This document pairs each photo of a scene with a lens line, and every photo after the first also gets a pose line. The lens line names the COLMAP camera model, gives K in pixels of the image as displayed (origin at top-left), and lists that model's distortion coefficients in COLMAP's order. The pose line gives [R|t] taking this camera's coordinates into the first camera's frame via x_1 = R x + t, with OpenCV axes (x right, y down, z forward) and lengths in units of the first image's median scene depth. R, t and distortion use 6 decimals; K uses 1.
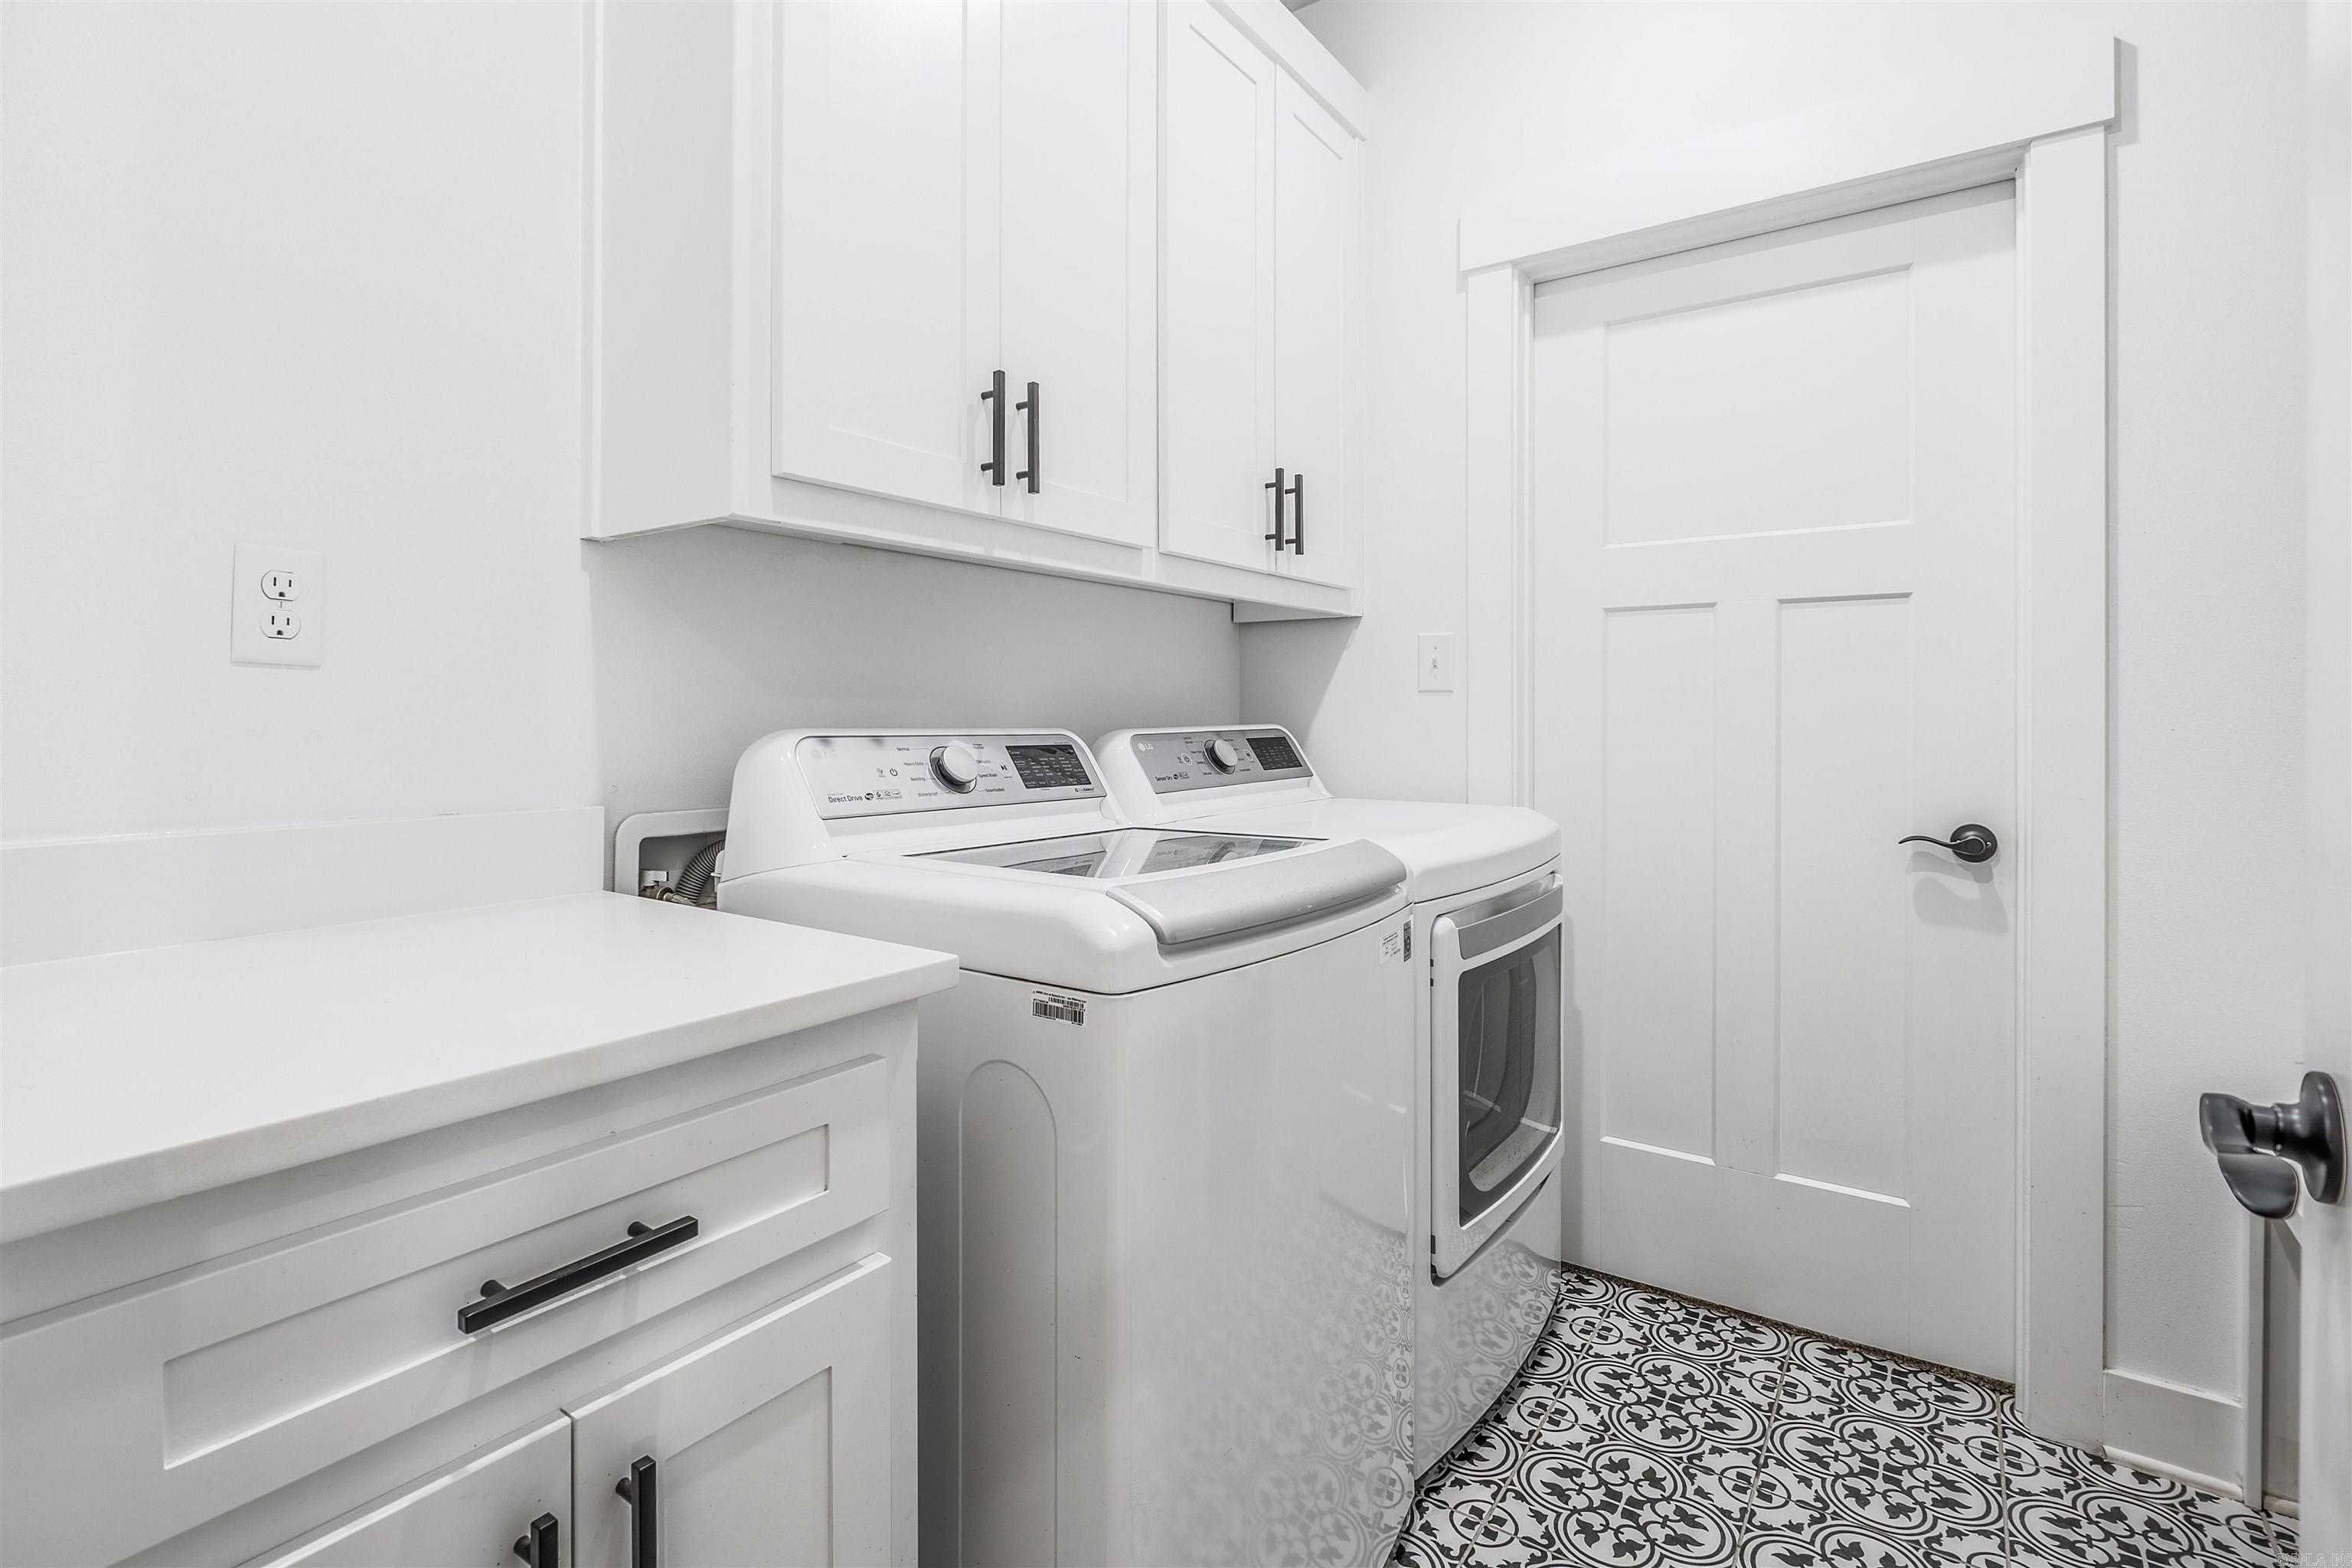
lens RADIAL K [[1119.8, 0, 1174.3], [0, 1119.8, 709.7], [0, 0, 1]] dist [-0.002023, -0.000255]
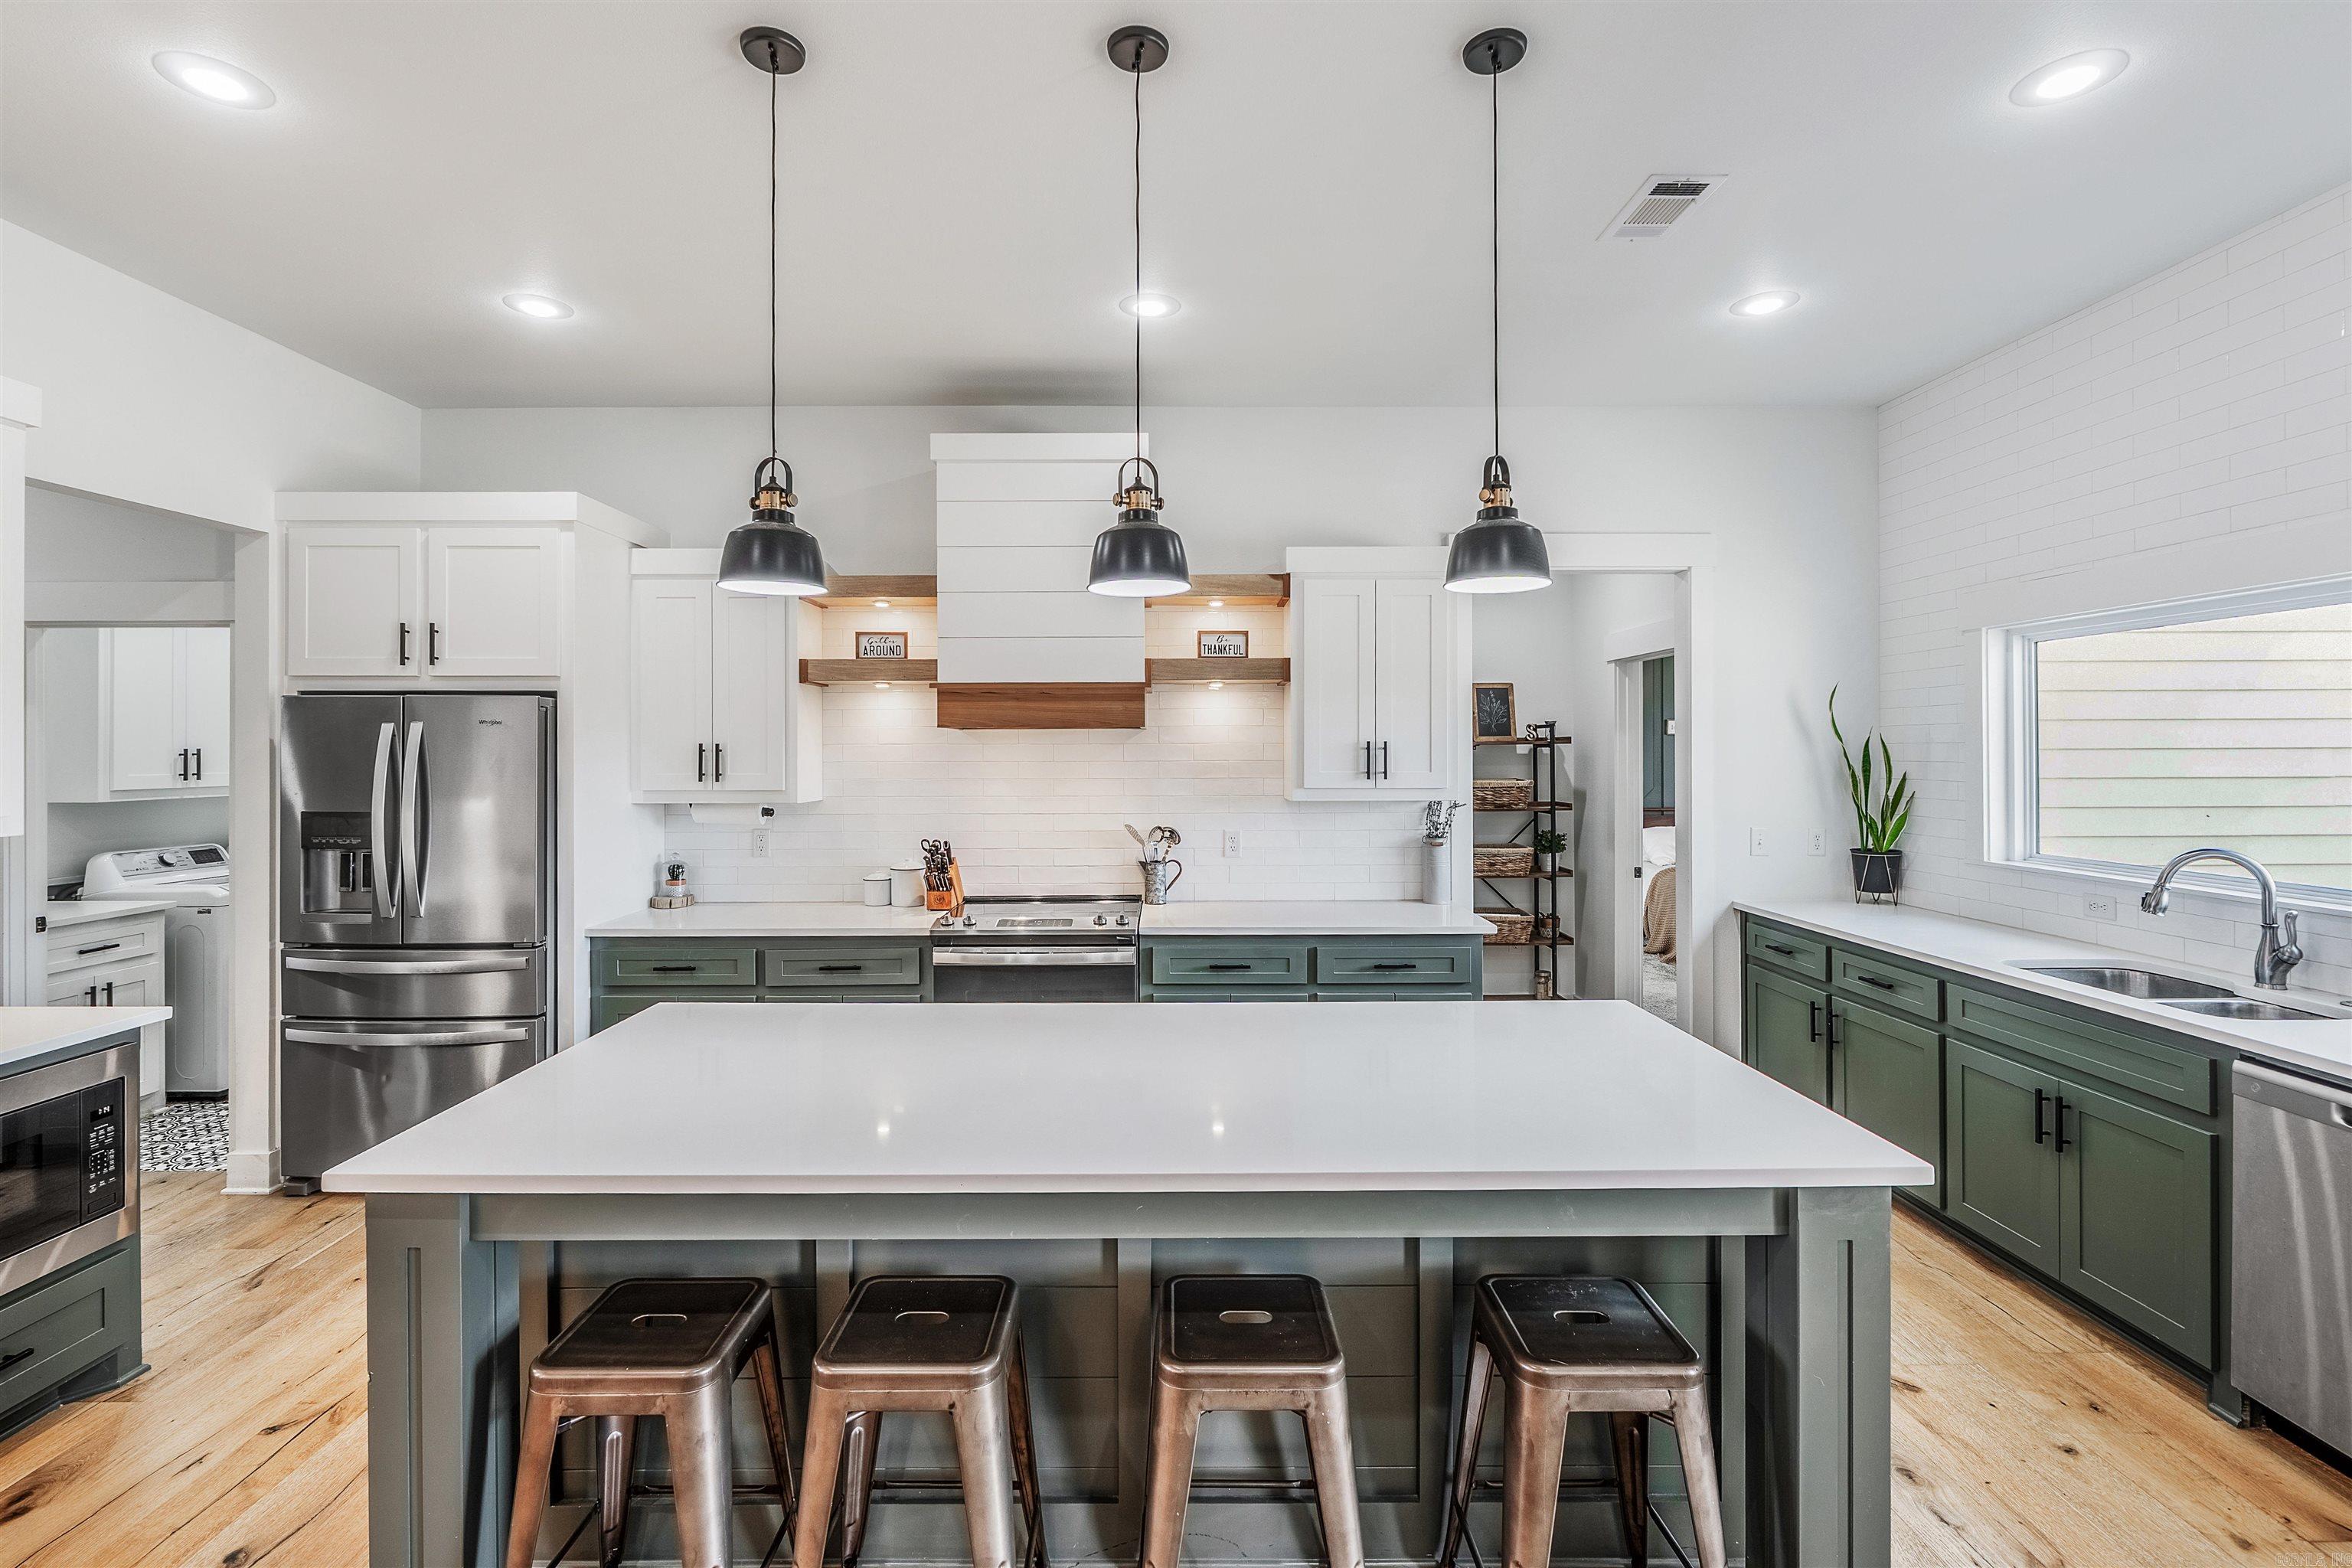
lens RADIAL K [[1042.5, 0, 1164.8], [0, 1042.5, 749.2], [0, 0, 1]] dist [-0.003987, -0.000400]
pose [[0.818085, -0.001874, 0.575094, 0.484846], [0.002301, 0.999997, -0.000015, -0.285763], [-0.575093, 0.001336, 0.818087, -3.448436]]
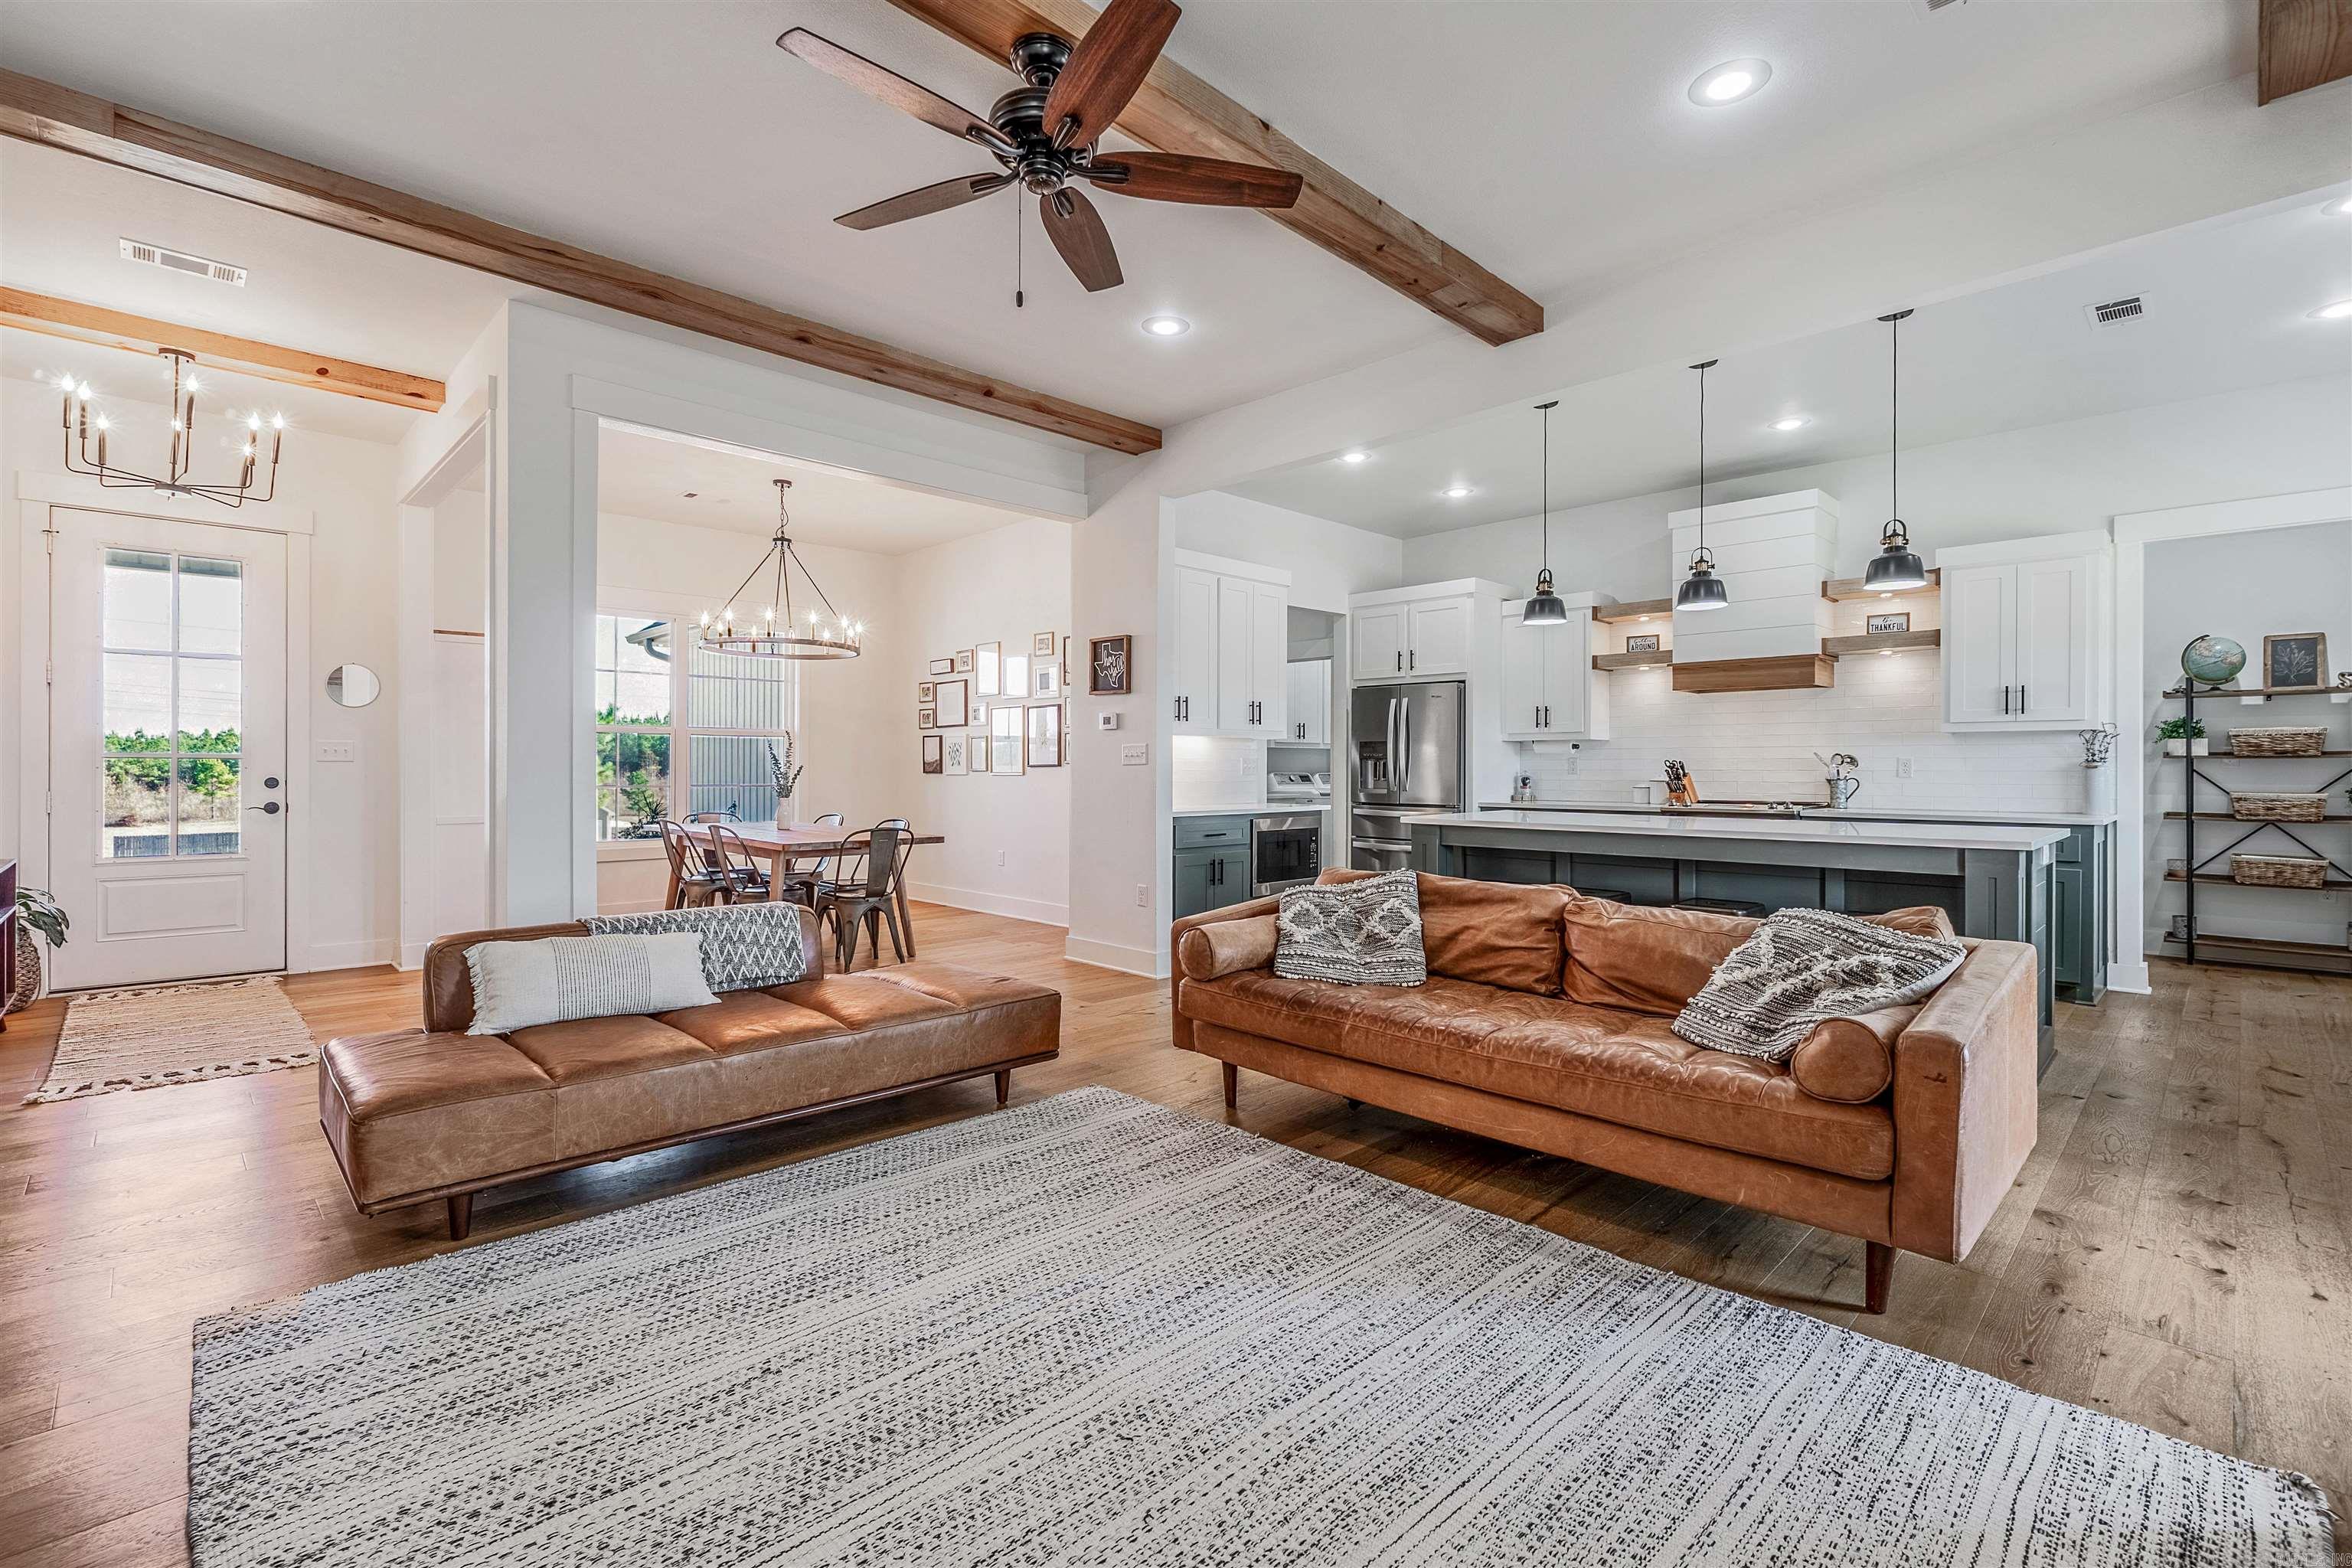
lens RADIAL K [[1045.0, 0, 1175.5], [0, 1045.0, 773.0], [0, 0, 1]] dist [-0.004809, -0.000472]
pose [[0.982931, 0.001396, -0.183969, 0.293113], [-0.000225, 0.999980, 0.006387, -0.024976], [0.183975, -0.006236, 0.982911, -5.633182]]
